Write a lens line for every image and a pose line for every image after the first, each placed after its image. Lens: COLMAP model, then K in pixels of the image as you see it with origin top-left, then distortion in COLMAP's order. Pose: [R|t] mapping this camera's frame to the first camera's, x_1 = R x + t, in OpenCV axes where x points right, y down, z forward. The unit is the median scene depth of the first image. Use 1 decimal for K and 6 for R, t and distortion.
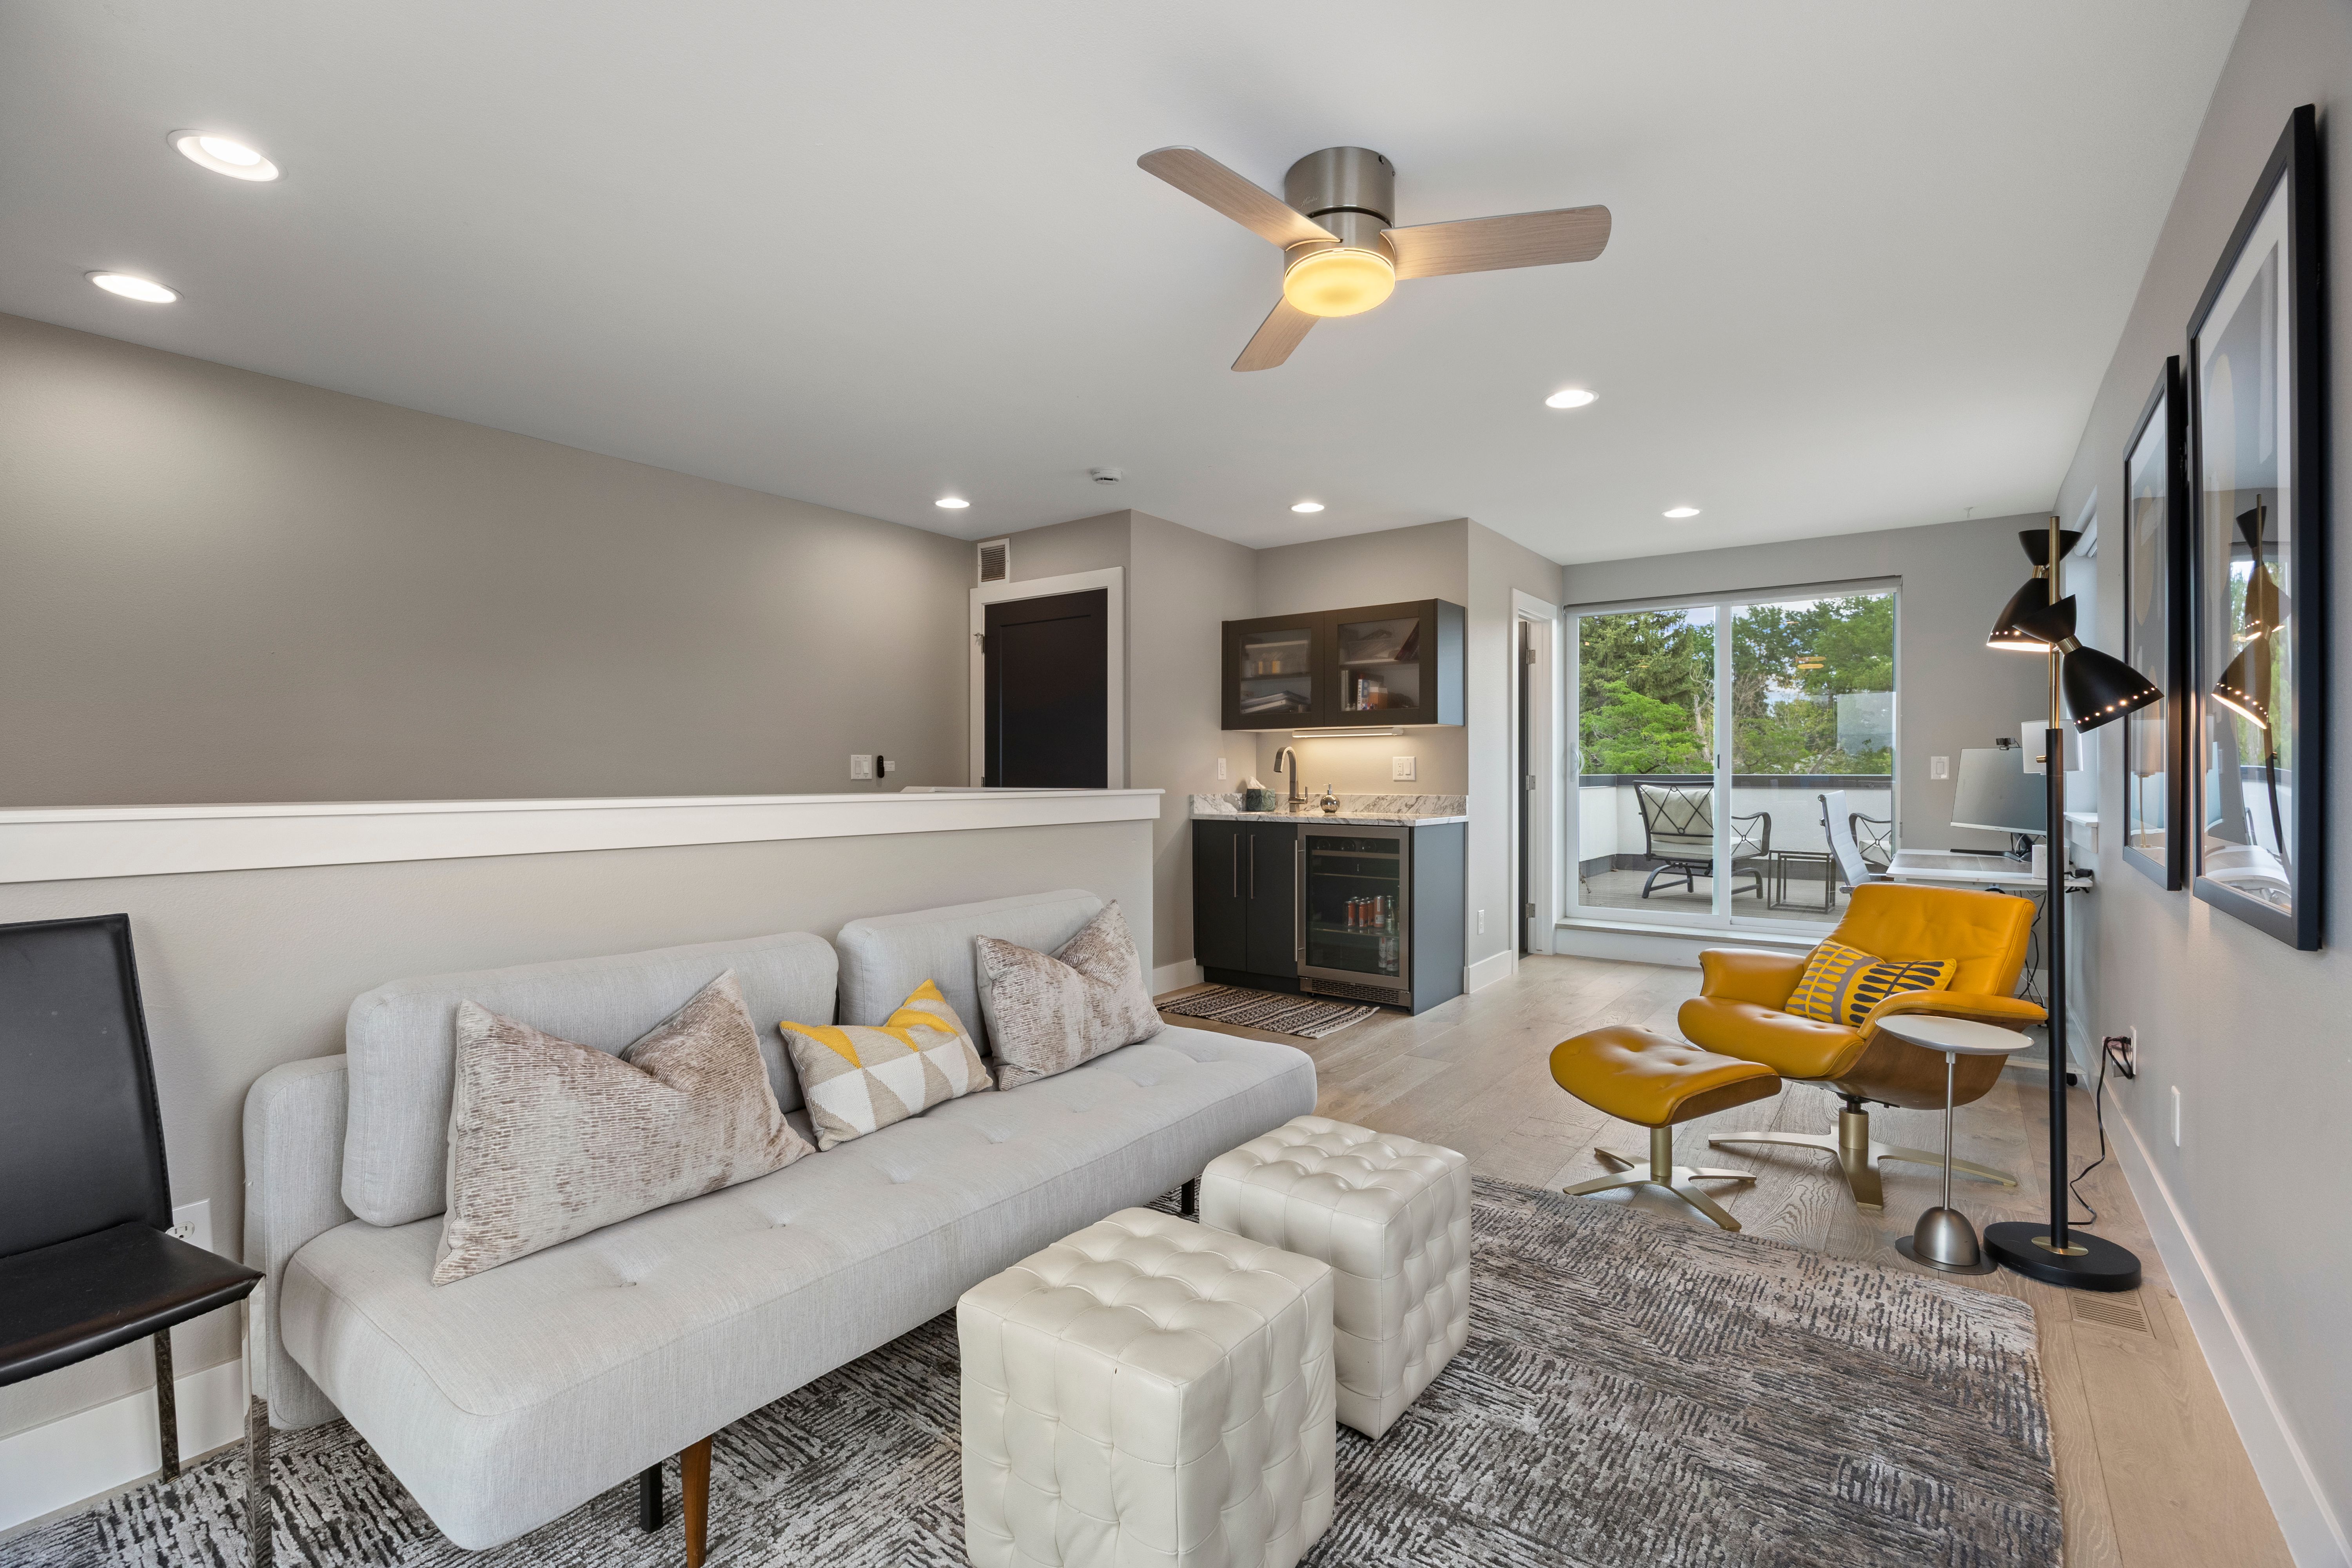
lens RADIAL K [[1046.7, 0, 1178.0], [0, 1046.7, 777.1], [0, 0, 1]] dist [0.000351, 0.000069]
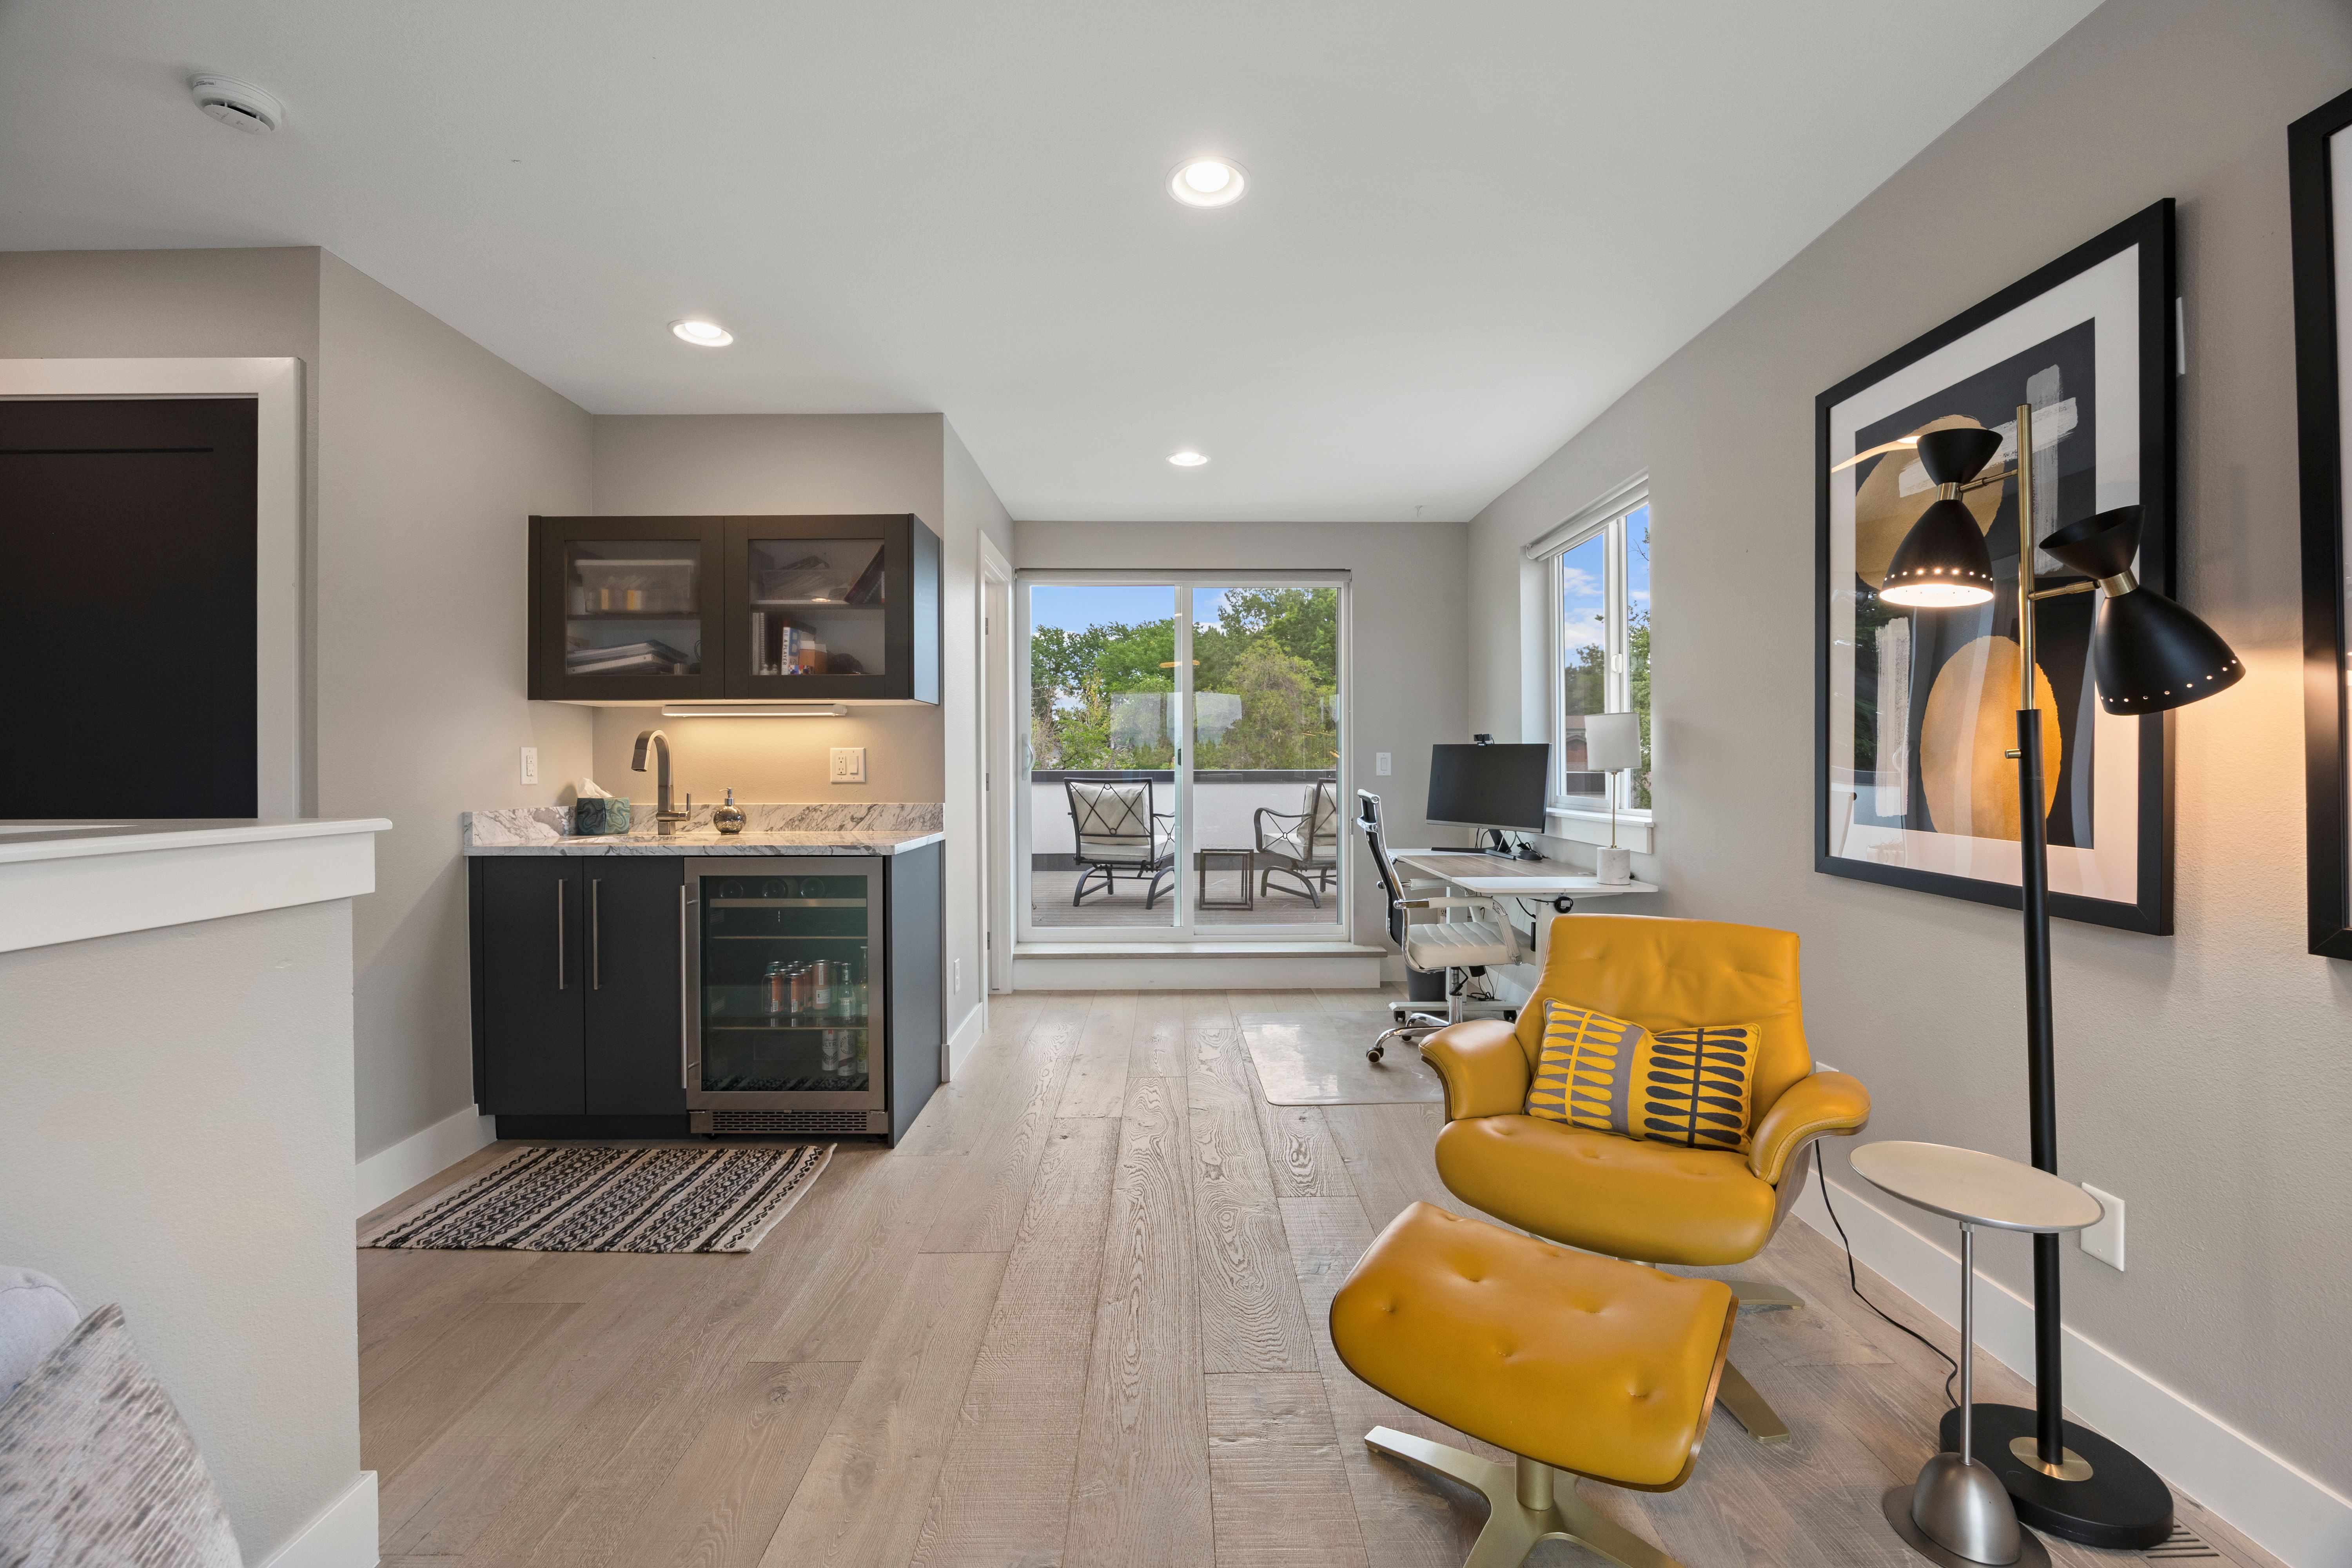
lens RADIAL K [[981.7, 0, 1183.4], [0, 981.7, 769.5], [0, 0, 1]] dist [-0.013217, -0.000057]
pose [[0.794881, -0.003833, 0.606753, 0.001565], [0.005031, 0.999987, -0.000274, -0.004011], [-0.606745, 0.003271, 0.794890, 0.354961]]
